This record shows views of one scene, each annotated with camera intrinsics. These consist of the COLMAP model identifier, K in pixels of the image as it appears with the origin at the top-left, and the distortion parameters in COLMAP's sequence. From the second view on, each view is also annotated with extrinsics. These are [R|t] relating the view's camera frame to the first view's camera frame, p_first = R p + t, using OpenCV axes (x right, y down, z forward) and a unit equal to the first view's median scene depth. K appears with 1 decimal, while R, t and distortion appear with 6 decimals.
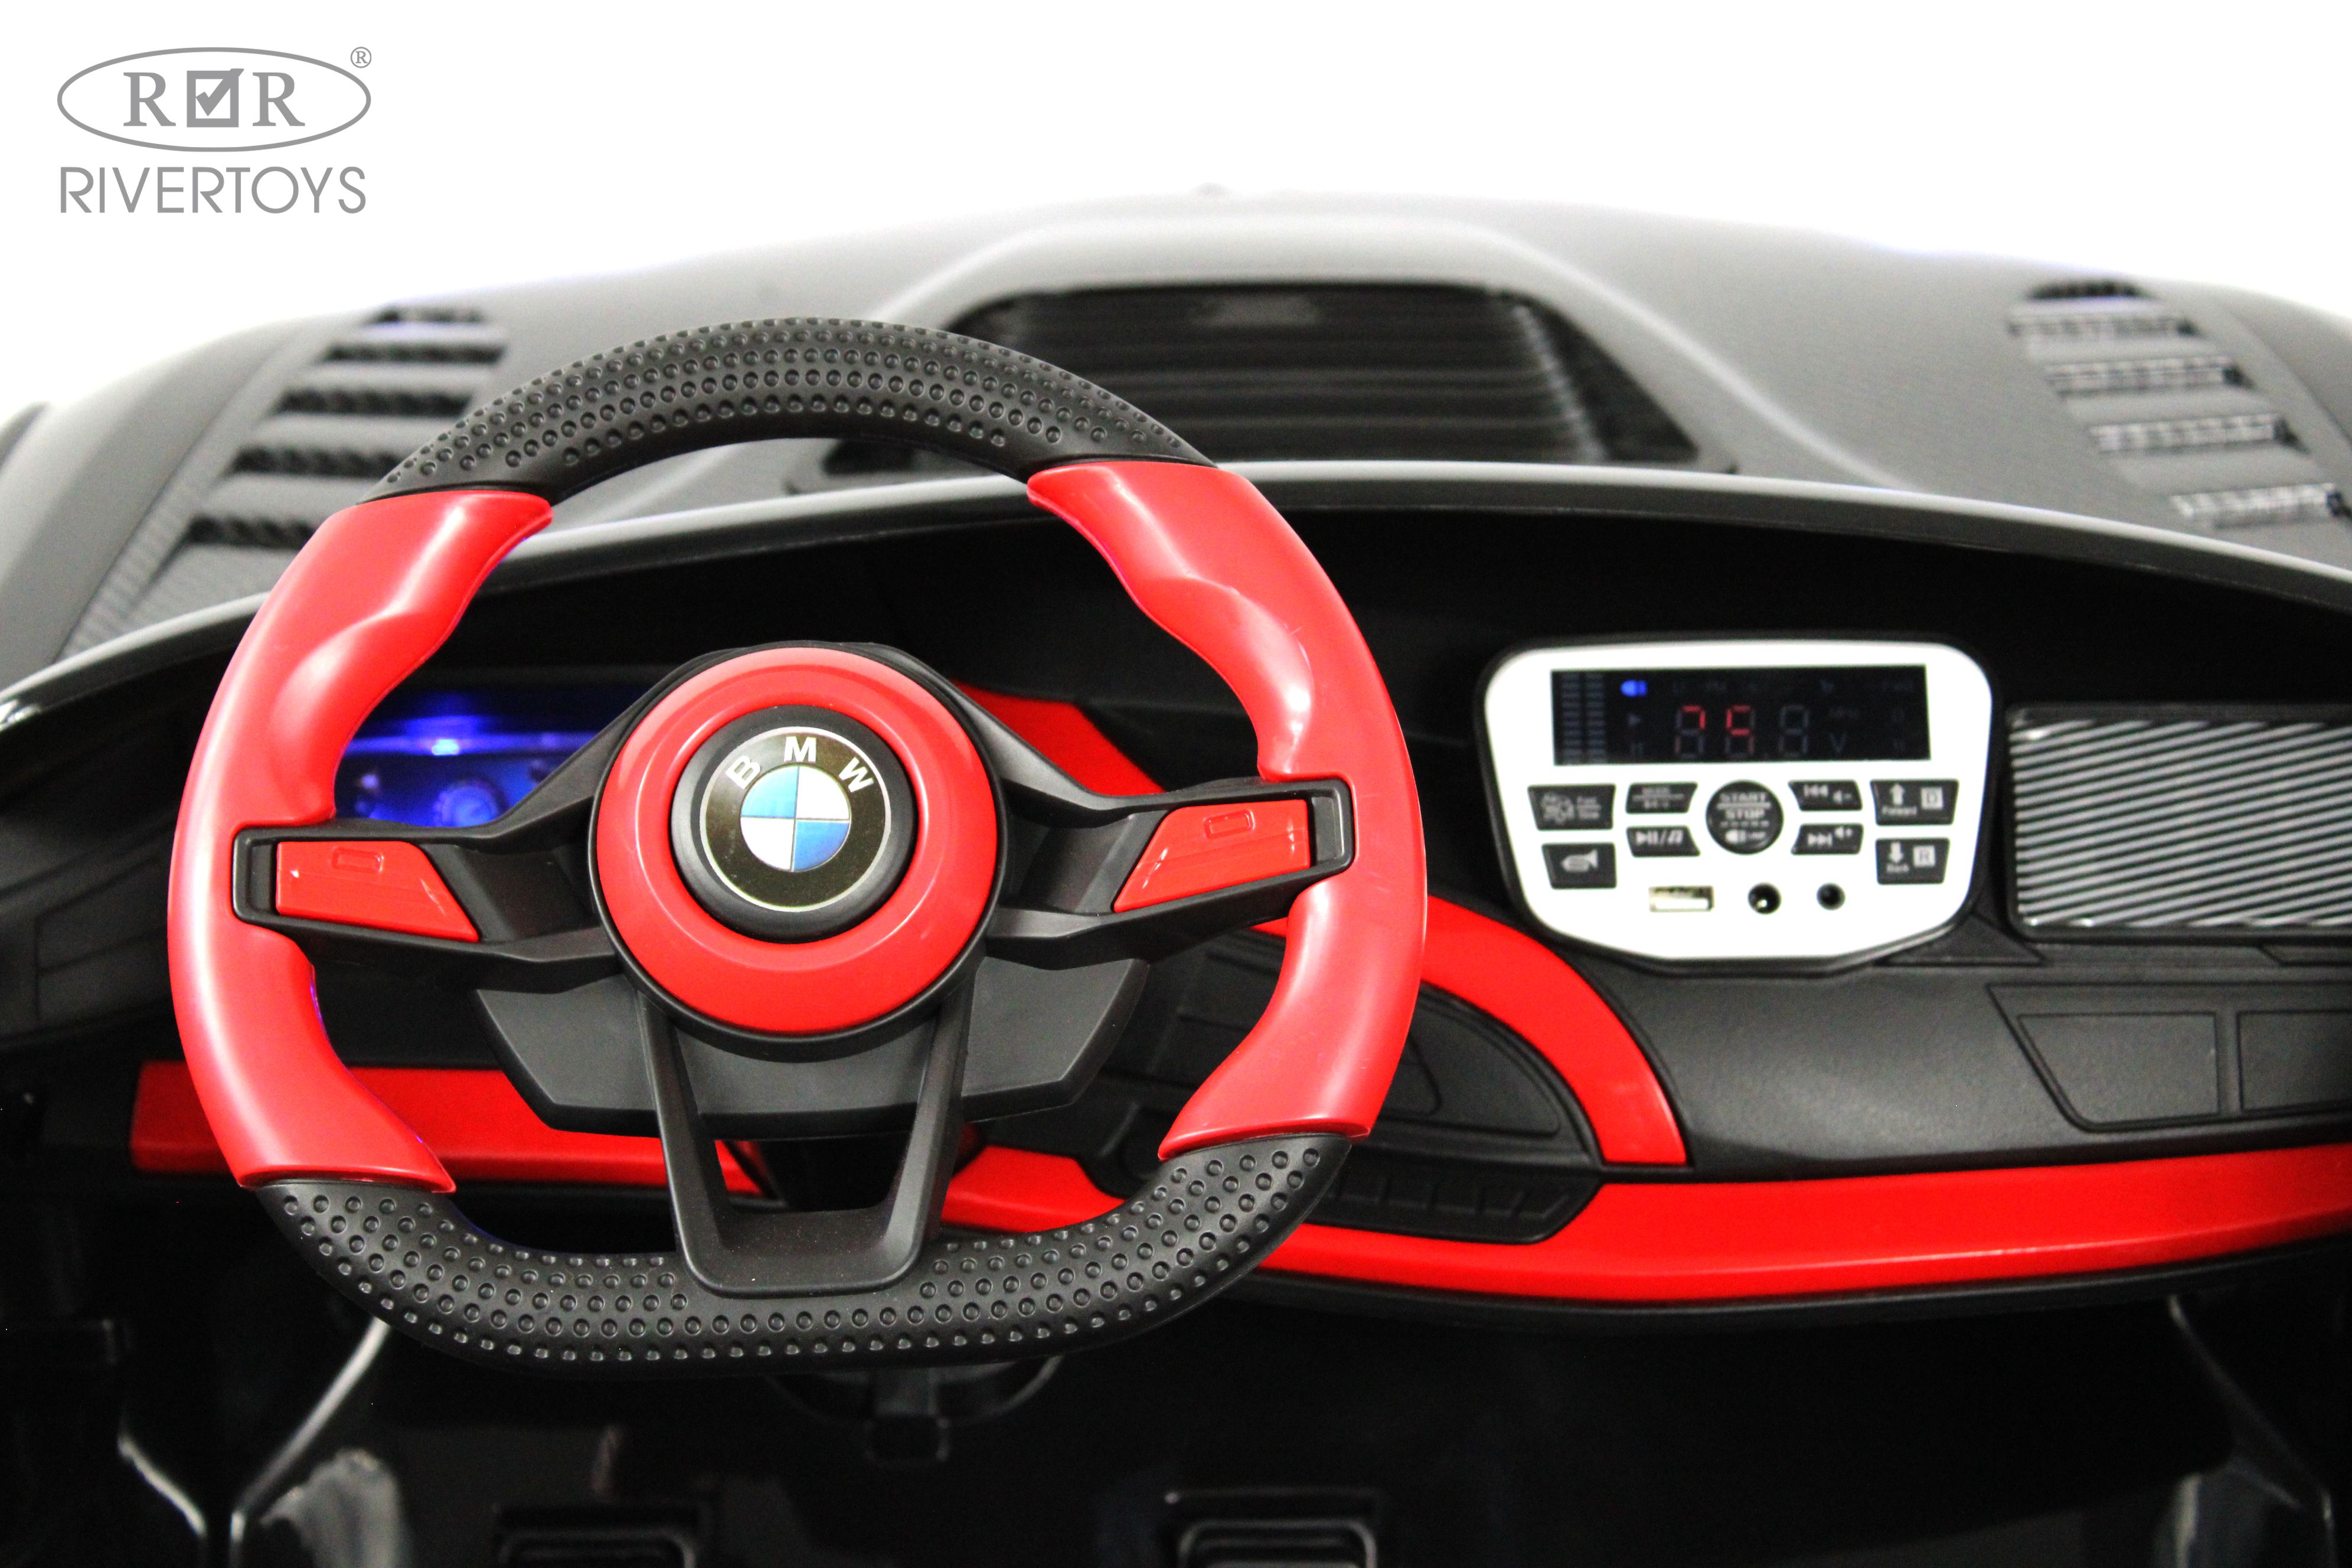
lens RADIAL K [[5156.8, 0, 1169.7], [0, 5156.8, 777.0], [0, 0, 1]] dist [0.042667, 0.000000]
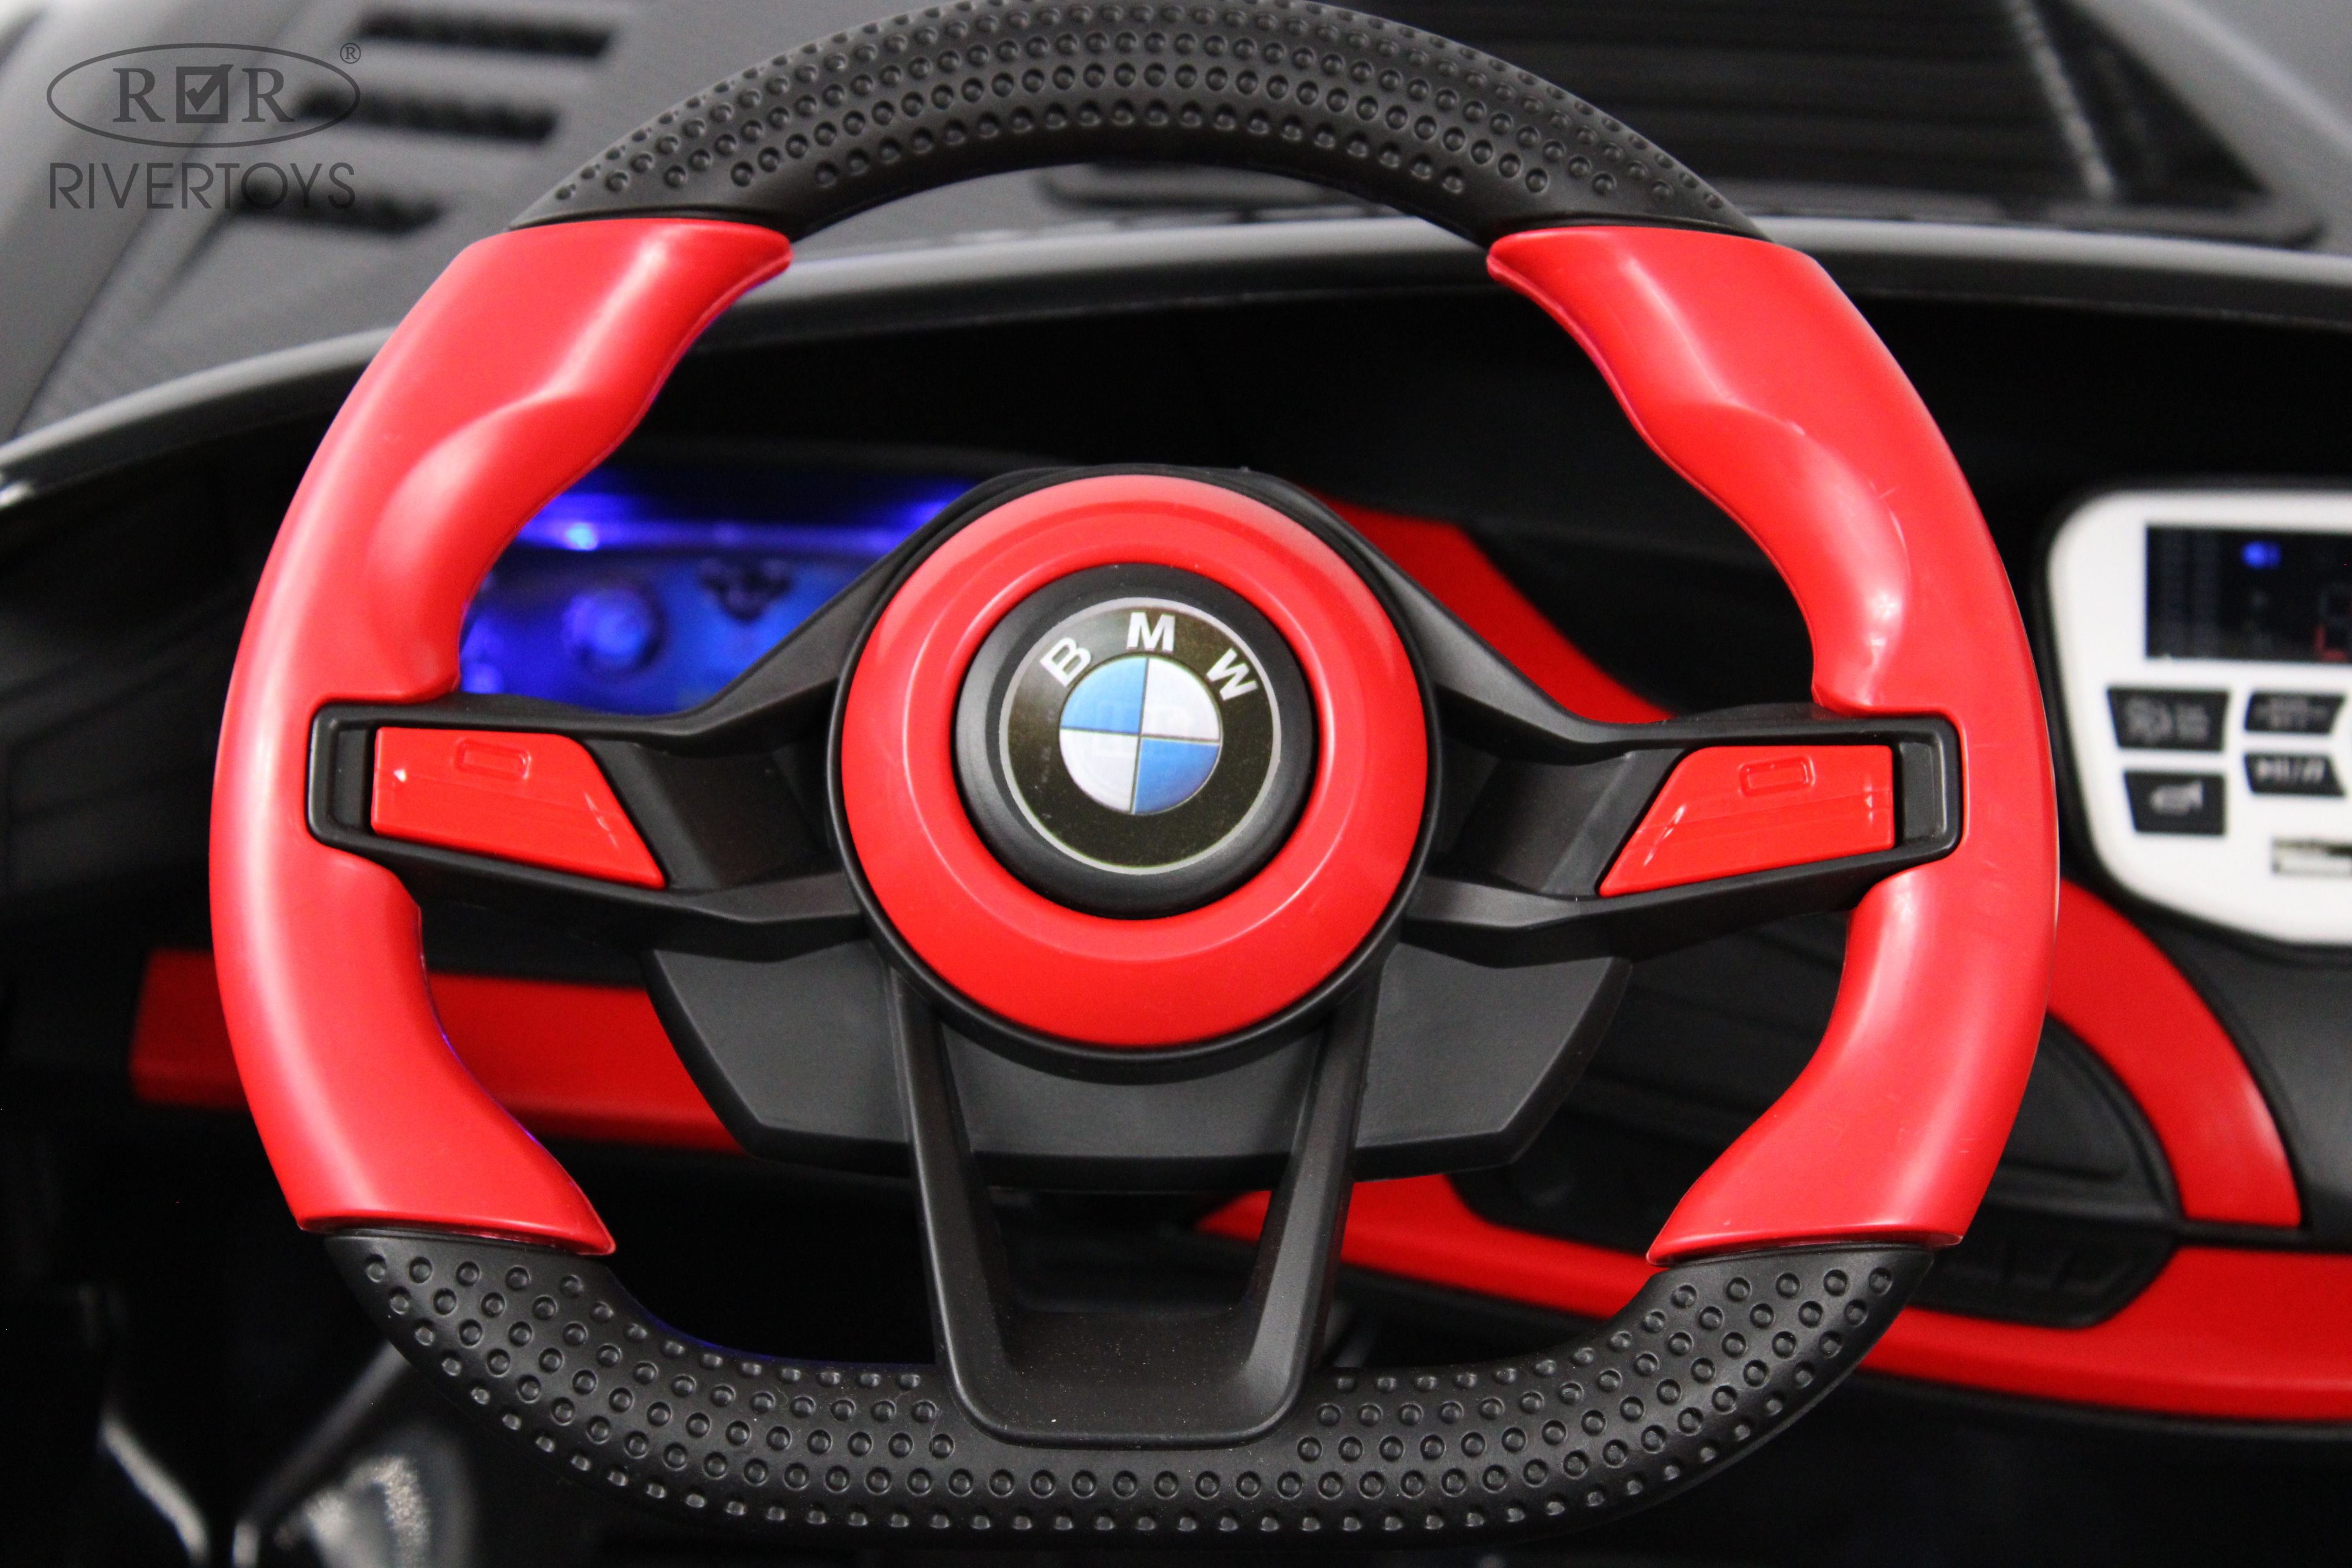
lens RADIAL K [[5551.0, 0, 1184.4], [0, 5551.0, 786.5], [0, 0, 1]] dist [0.080471, 0.000000]
pose [[0.998548, 0.053782, -0.002981, -0.063508], [-0.053446, 0.996163, 0.069295, -0.035727], [0.006696, -0.069035, 0.997592, 0.267709]]
